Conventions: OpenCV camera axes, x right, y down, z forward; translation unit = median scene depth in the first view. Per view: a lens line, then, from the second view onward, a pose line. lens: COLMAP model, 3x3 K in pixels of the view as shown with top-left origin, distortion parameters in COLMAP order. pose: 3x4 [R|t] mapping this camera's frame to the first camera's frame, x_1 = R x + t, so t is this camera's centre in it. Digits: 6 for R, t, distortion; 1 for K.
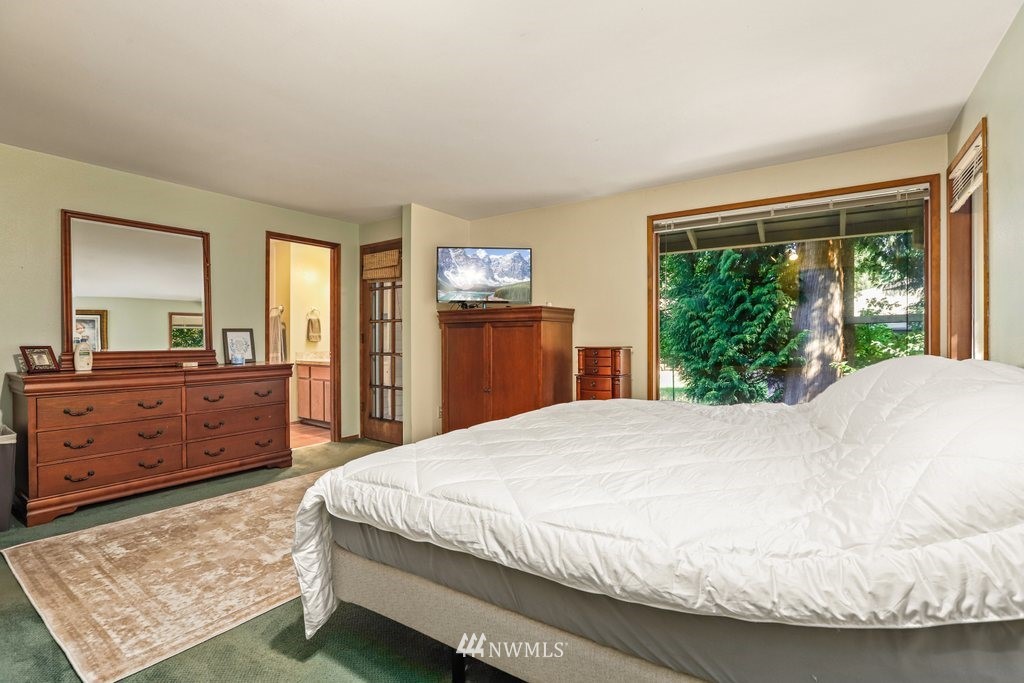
lens RADIAL K [[468.2, 0, 507.0], [0, 468.2, 341.6], [0, 0, 1]] dist [-0.037728, 0.010227]
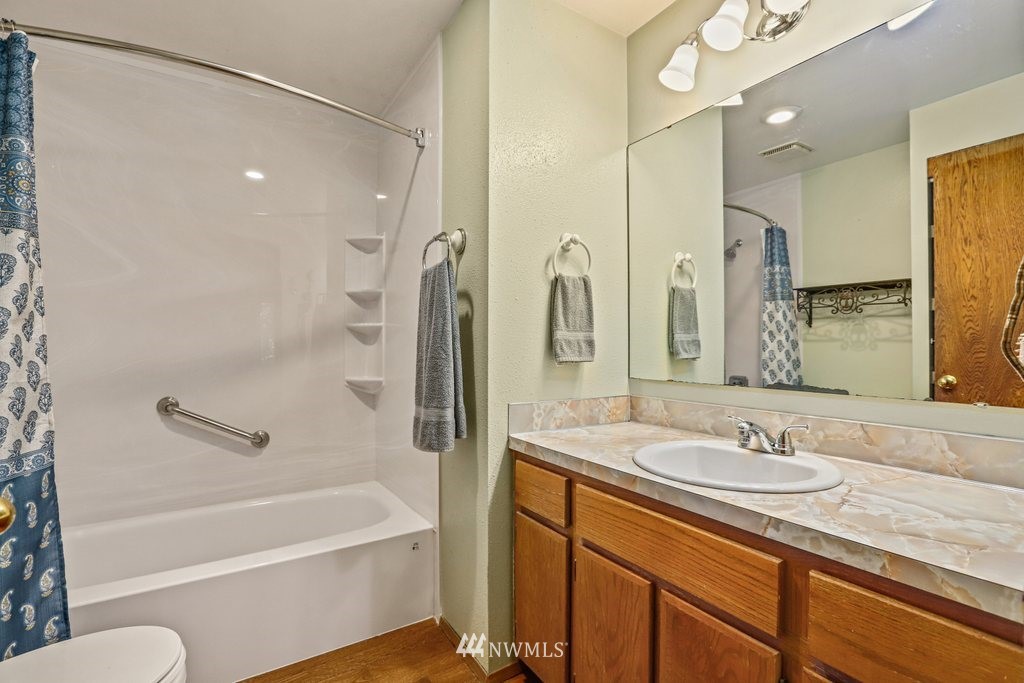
lens RADIAL K [[468.2, 0, 511.9], [0, 468.2, 345.6], [0, 0, 1]] dist [-0.037728, 0.010227]
pose [[0.939648, 0.014140, -0.341850, -0.357372], [-0.014401, 0.999895, 0.001774, -0.009571], [0.341839, 0.003256, 0.939753, 0.744236]]
